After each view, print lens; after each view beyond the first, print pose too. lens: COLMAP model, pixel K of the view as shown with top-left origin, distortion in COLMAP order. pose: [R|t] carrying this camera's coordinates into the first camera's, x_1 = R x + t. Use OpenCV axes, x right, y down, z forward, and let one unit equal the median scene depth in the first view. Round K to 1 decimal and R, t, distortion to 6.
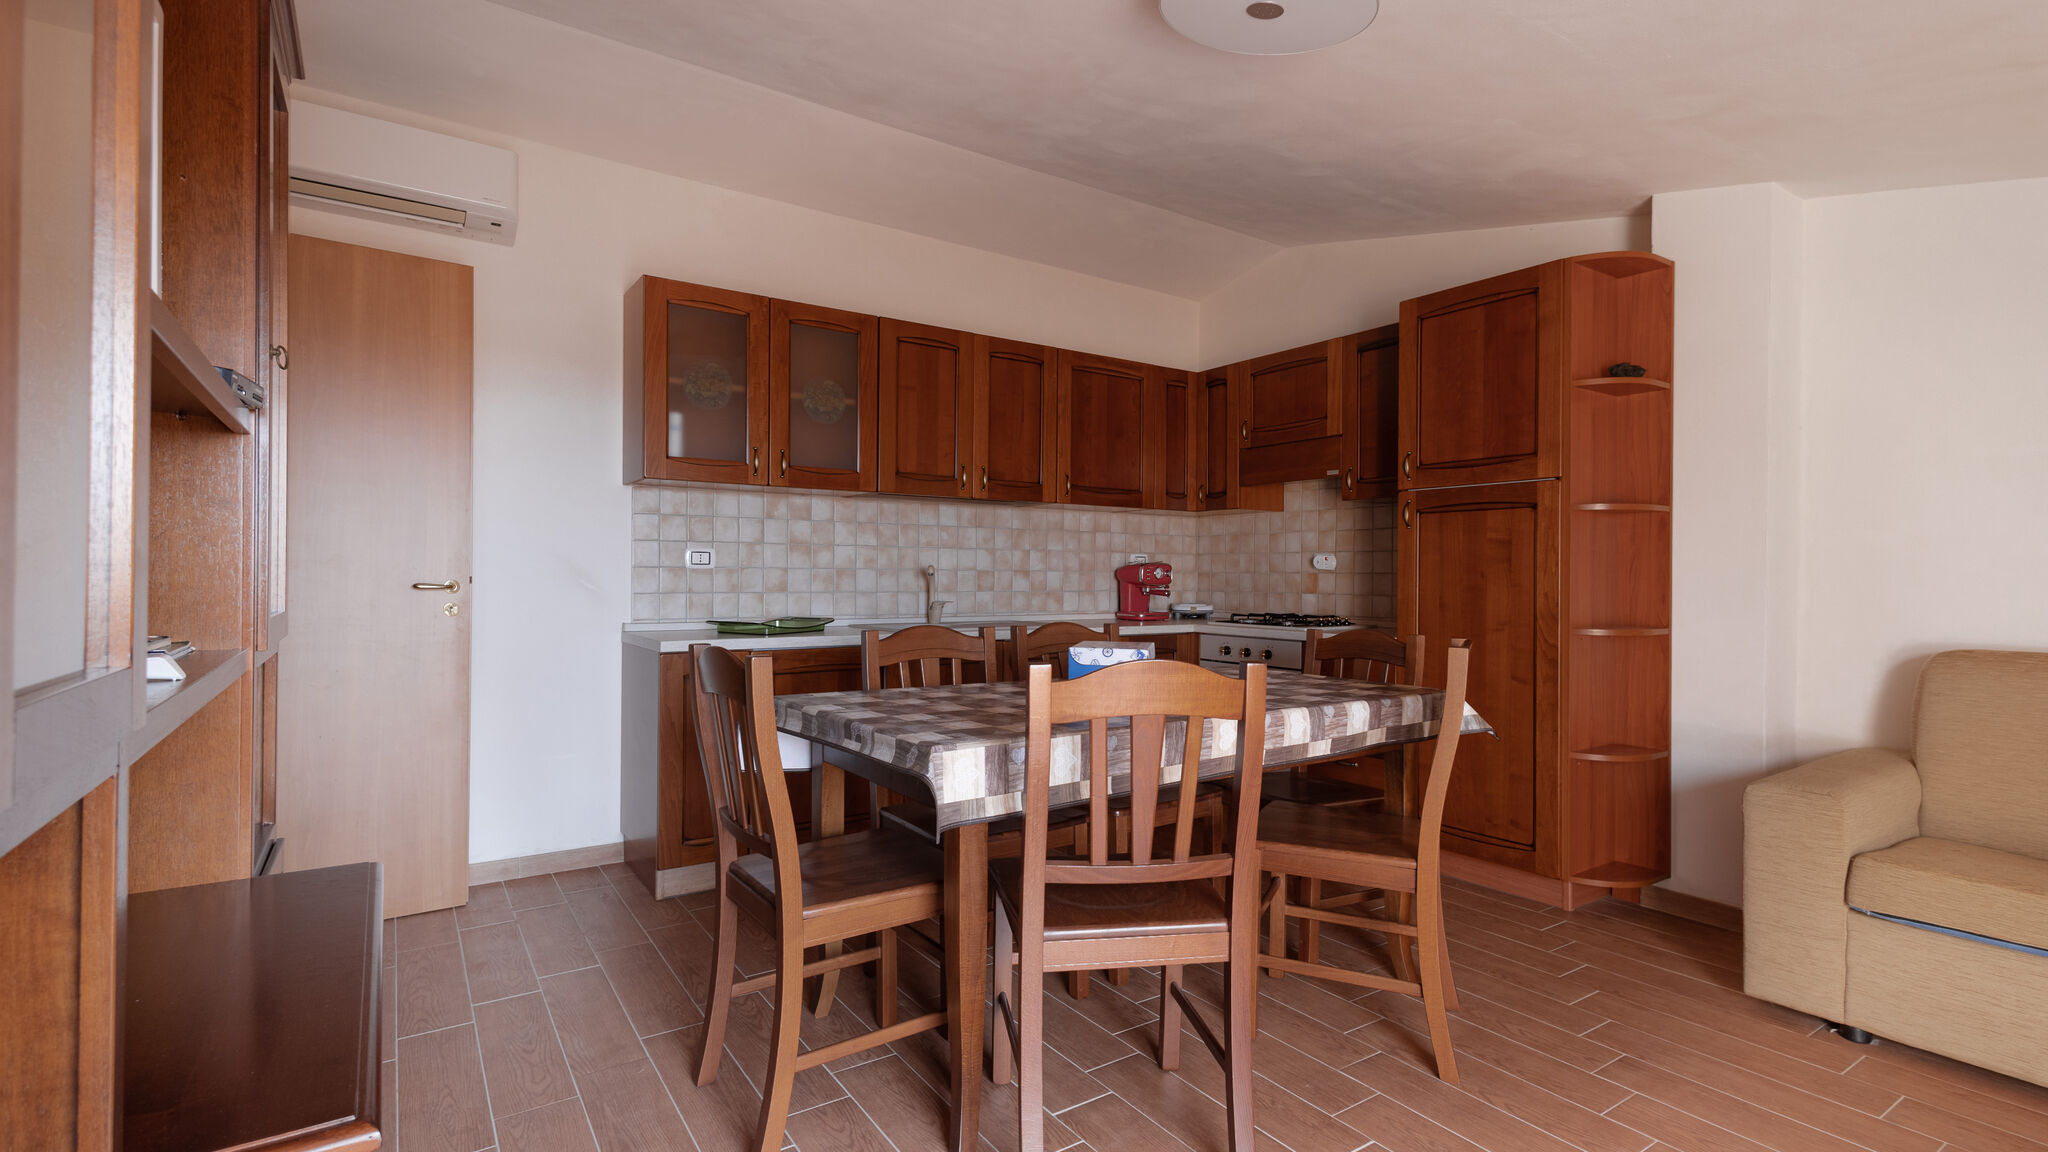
lens RADIAL K [[955.6, 0, 1035.5], [0, 955.6, 562.4], [0, 0, 1]] dist [0.010425, -0.001884]
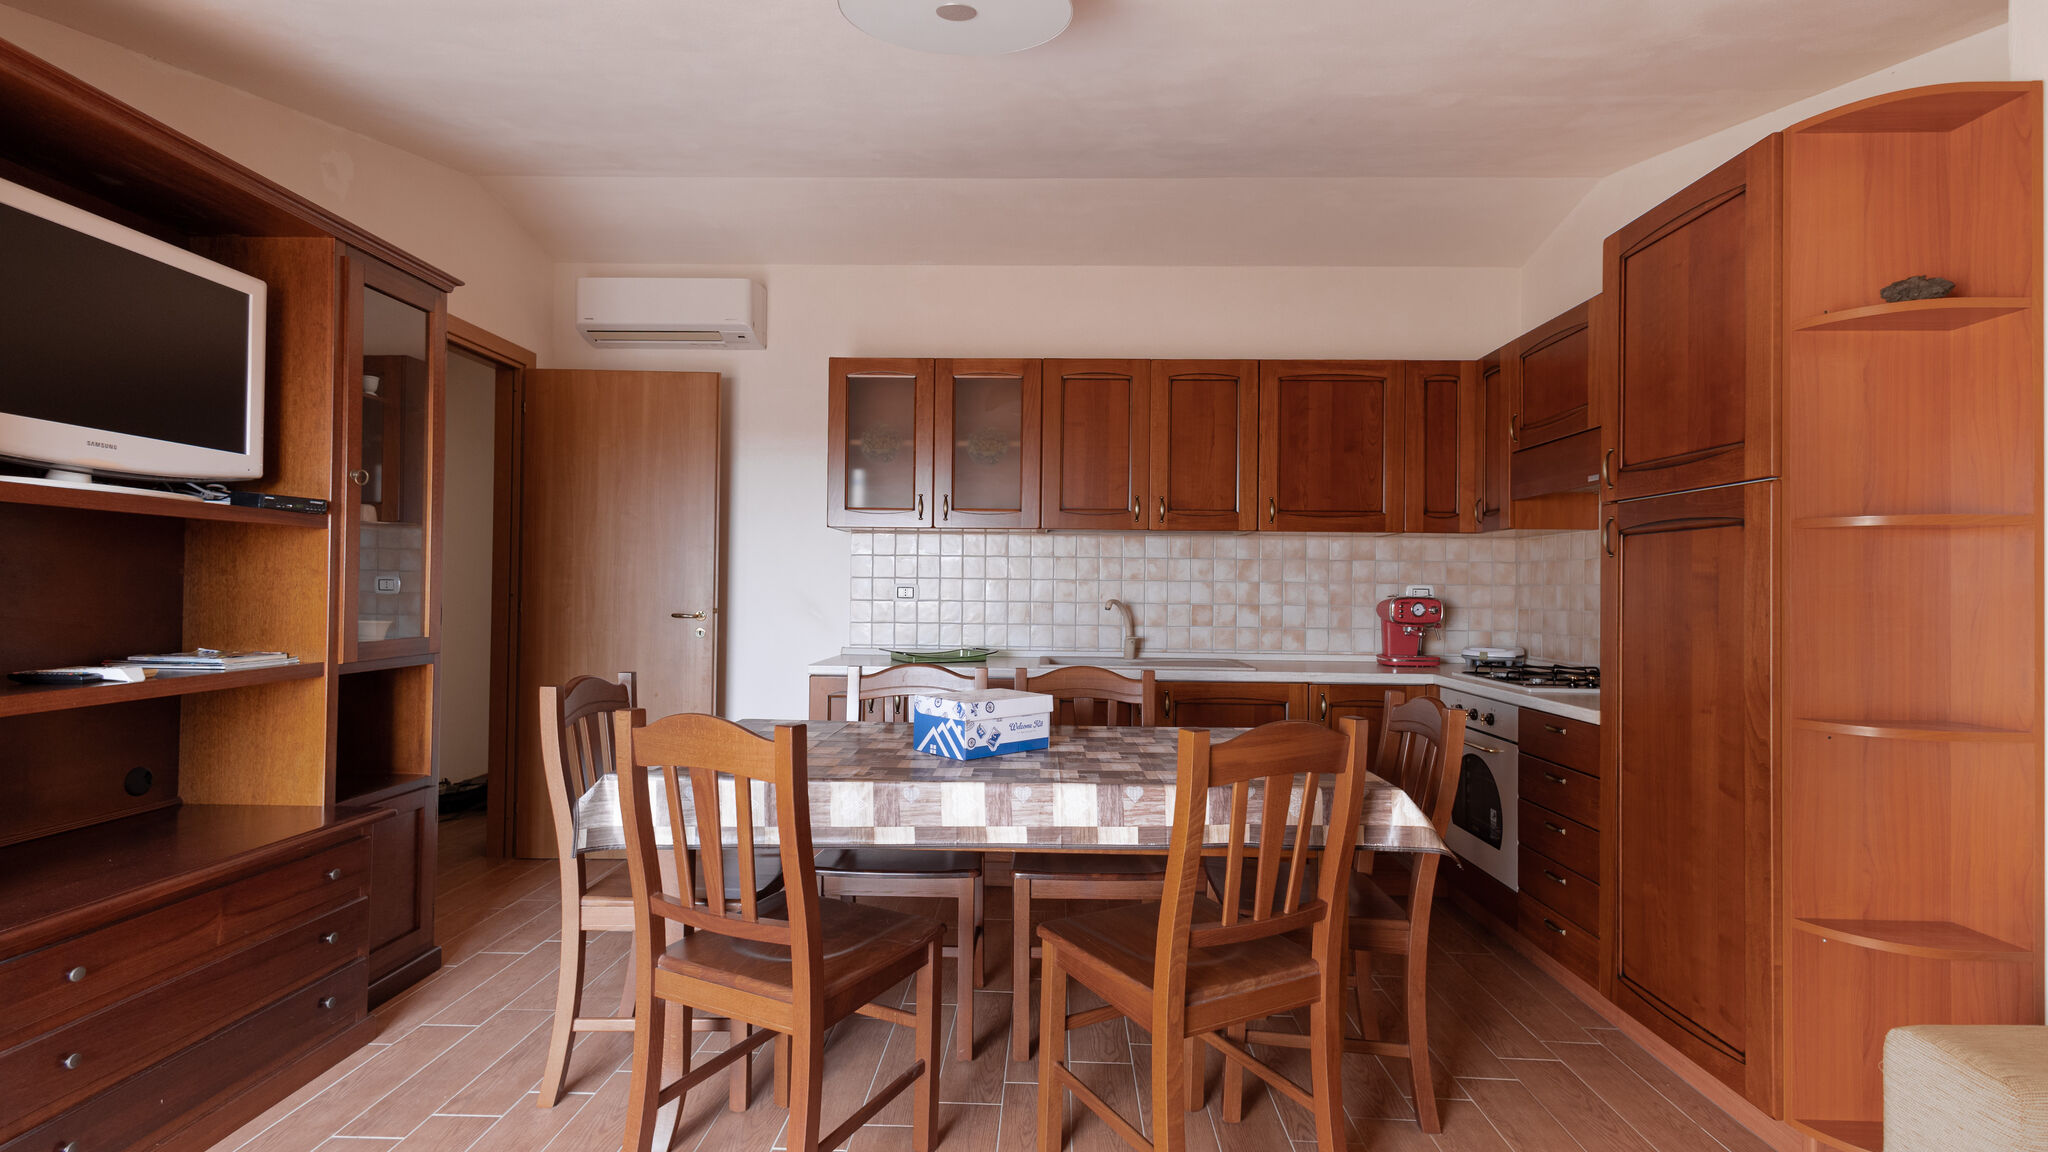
lens RADIAL K [[955.6, 0, 1013.0], [0, 955.6, 563.4], [0, 0, 1]] dist [0.010425, -0.001884]
pose [[0.802990, -0.012484, -0.595861, 0.512688], [0.001614, 0.999822, -0.018773, -0.020405], [0.595990, 0.014113, 0.802868, 0.189201]]
